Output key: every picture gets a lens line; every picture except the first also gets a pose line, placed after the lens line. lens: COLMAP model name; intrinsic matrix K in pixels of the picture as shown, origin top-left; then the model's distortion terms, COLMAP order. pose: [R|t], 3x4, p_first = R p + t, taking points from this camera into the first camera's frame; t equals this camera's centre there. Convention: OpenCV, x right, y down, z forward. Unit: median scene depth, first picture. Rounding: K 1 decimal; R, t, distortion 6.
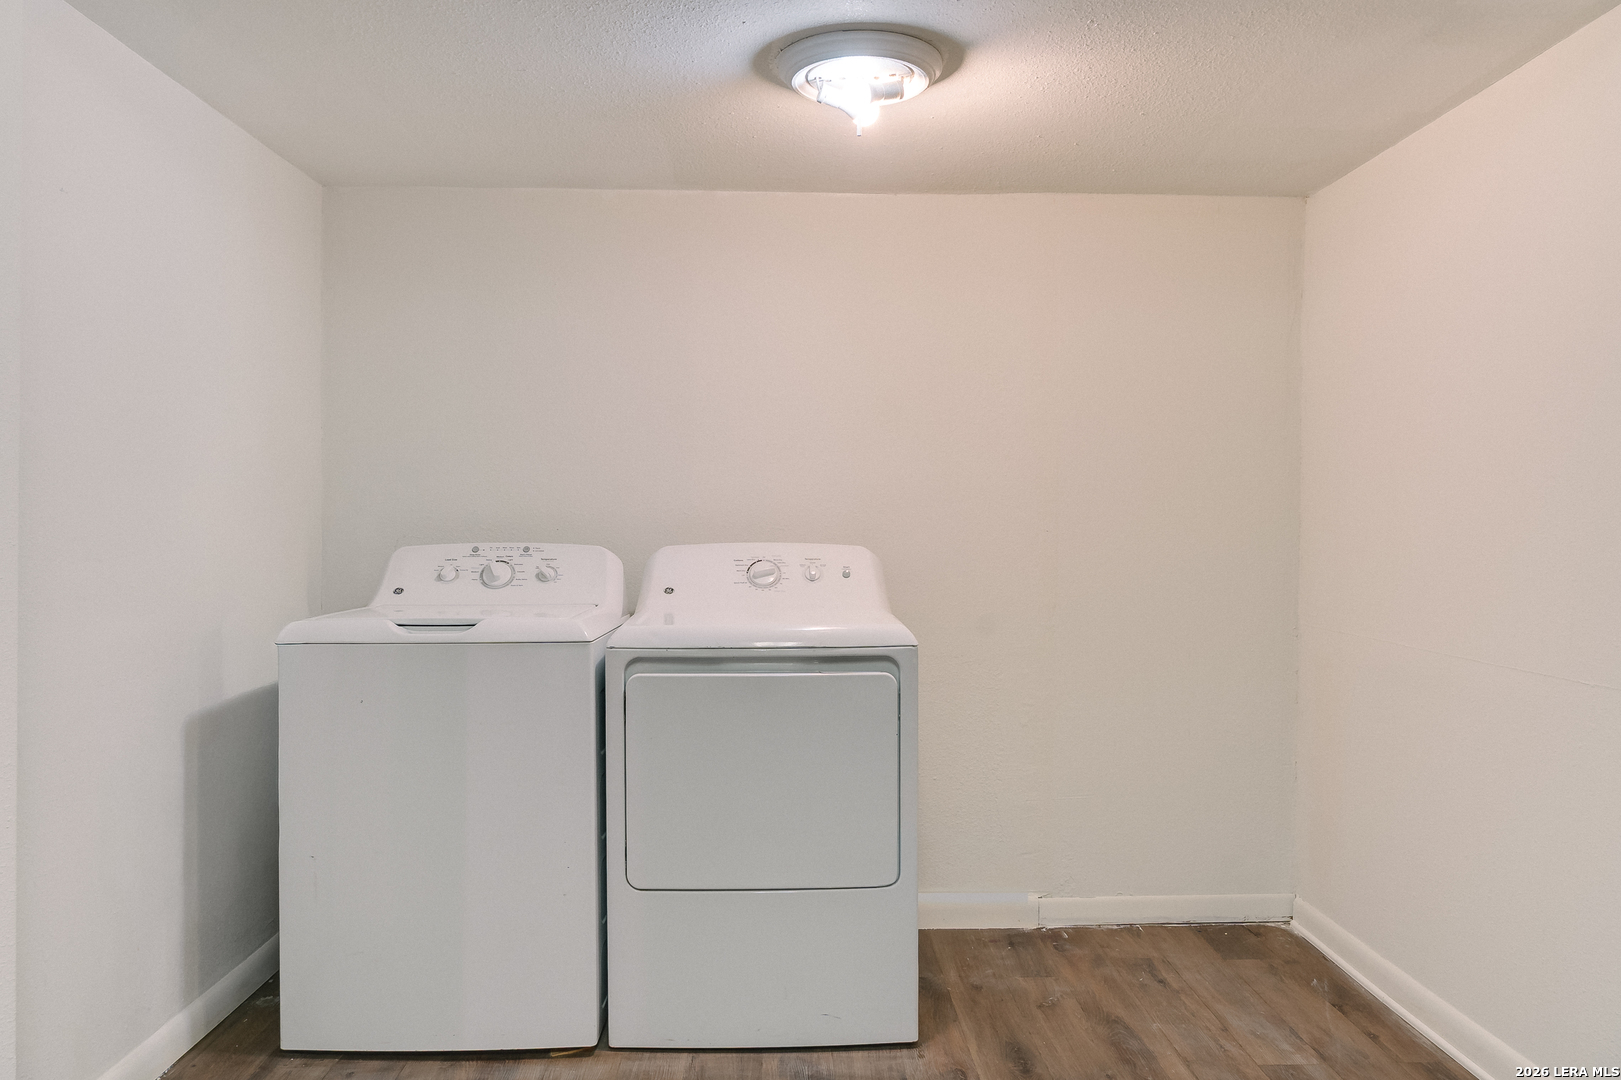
lens RADIAL K [[1193.3, 0, 810.0], [0, 1193.3, 539.8], [0, 0, 1]] dist [0.010608, 0.005979]
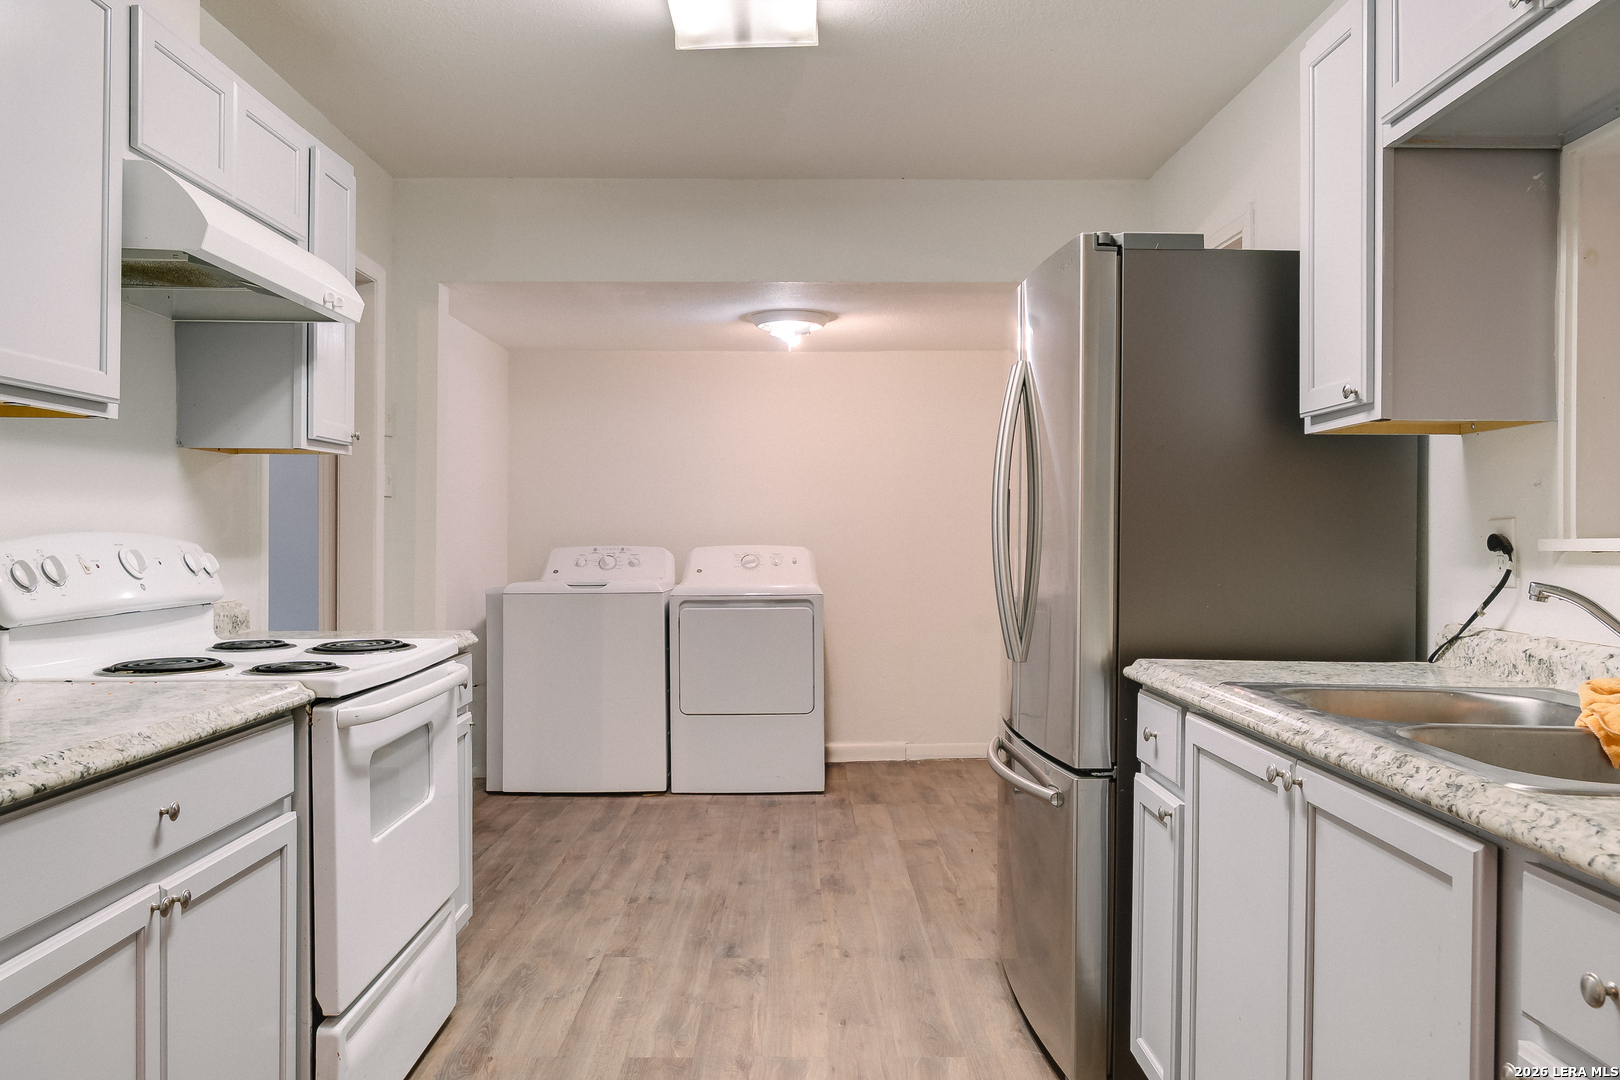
lens RADIAL K [[1192.6, 0, 811.9], [0, 1192.6, 538.2], [0, 0, 1]] dist [0.010608, 0.005979]
pose [[0.999922, -0.002527, -0.012201, 0.089747], [0.002361, 0.999905, -0.013605, 0.018992], [0.012234, 0.013575, 0.999833, -0.962912]]
